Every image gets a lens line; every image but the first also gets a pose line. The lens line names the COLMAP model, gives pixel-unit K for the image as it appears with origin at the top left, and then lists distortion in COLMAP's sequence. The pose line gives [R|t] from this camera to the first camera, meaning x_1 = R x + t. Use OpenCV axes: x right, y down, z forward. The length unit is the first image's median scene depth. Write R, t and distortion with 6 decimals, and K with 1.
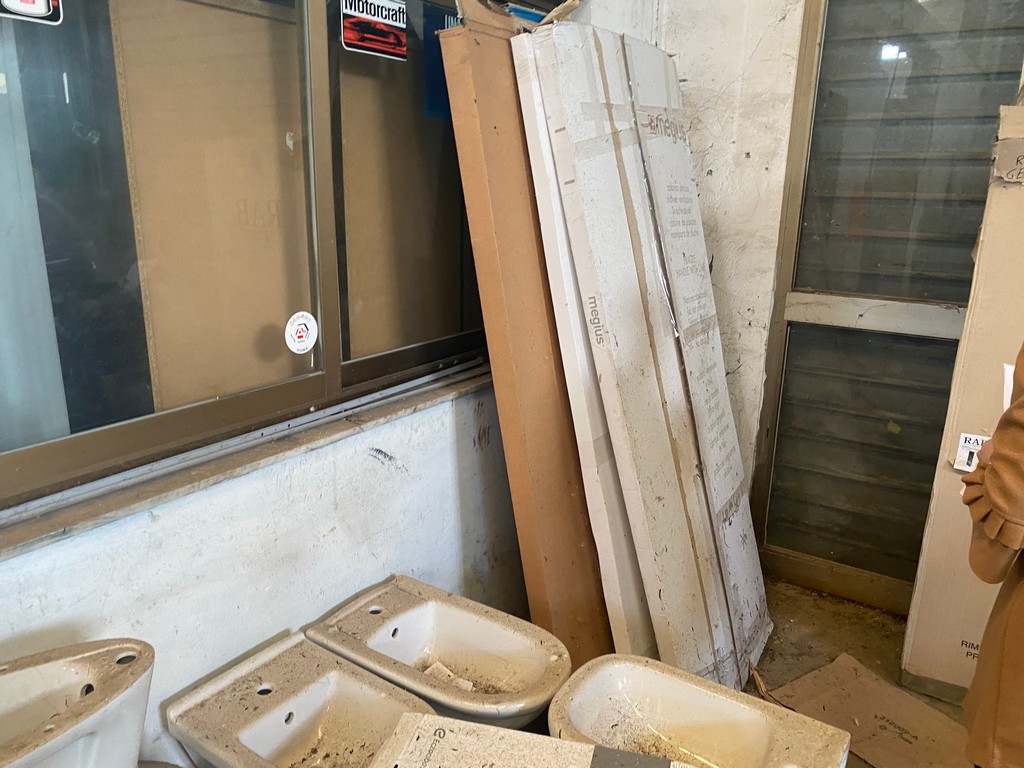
lens RADIAL K [[786.5, 0, 502.0], [0, 786.5, 386.8], [0, 0, 1]] dist [0.006306, -0.008963]
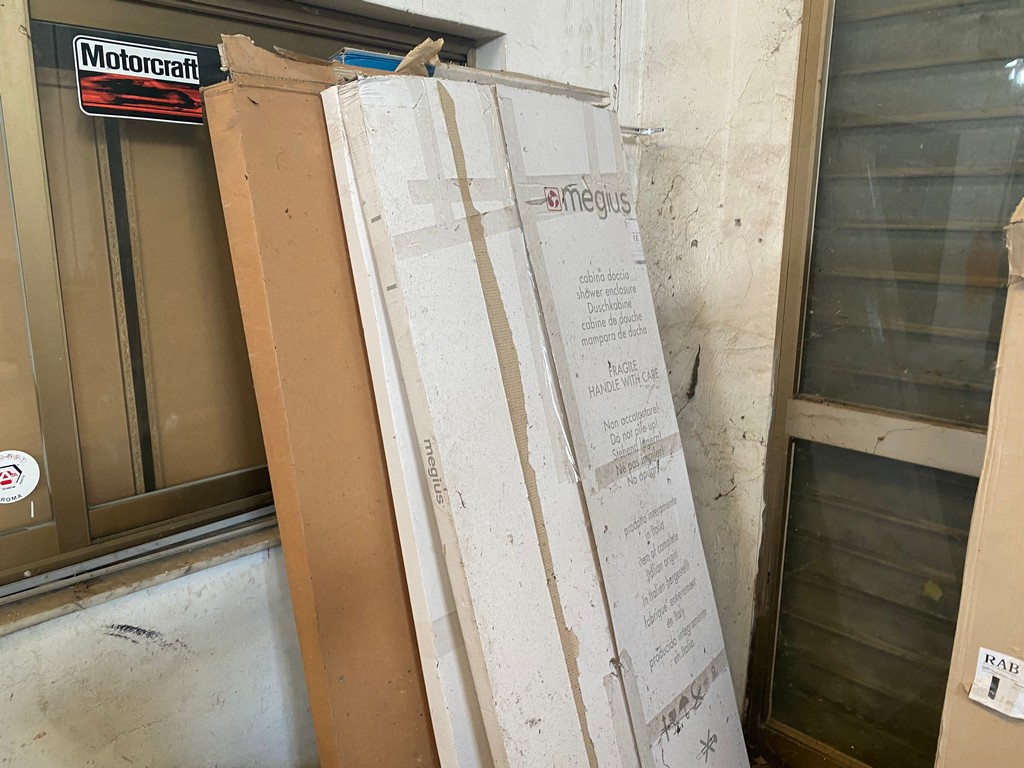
lens RADIAL K [[786.5, 0, 518.8], [0, 786.5, 378.2], [0, 0, 1]] dist [0.006306, -0.008963]
pose [[0.984974, 0.028008, -0.170417, 0.310382], [-0.036999, 0.998073, -0.049814, -0.122879], [0.168693, 0.055371, 0.984112, 0.268961]]
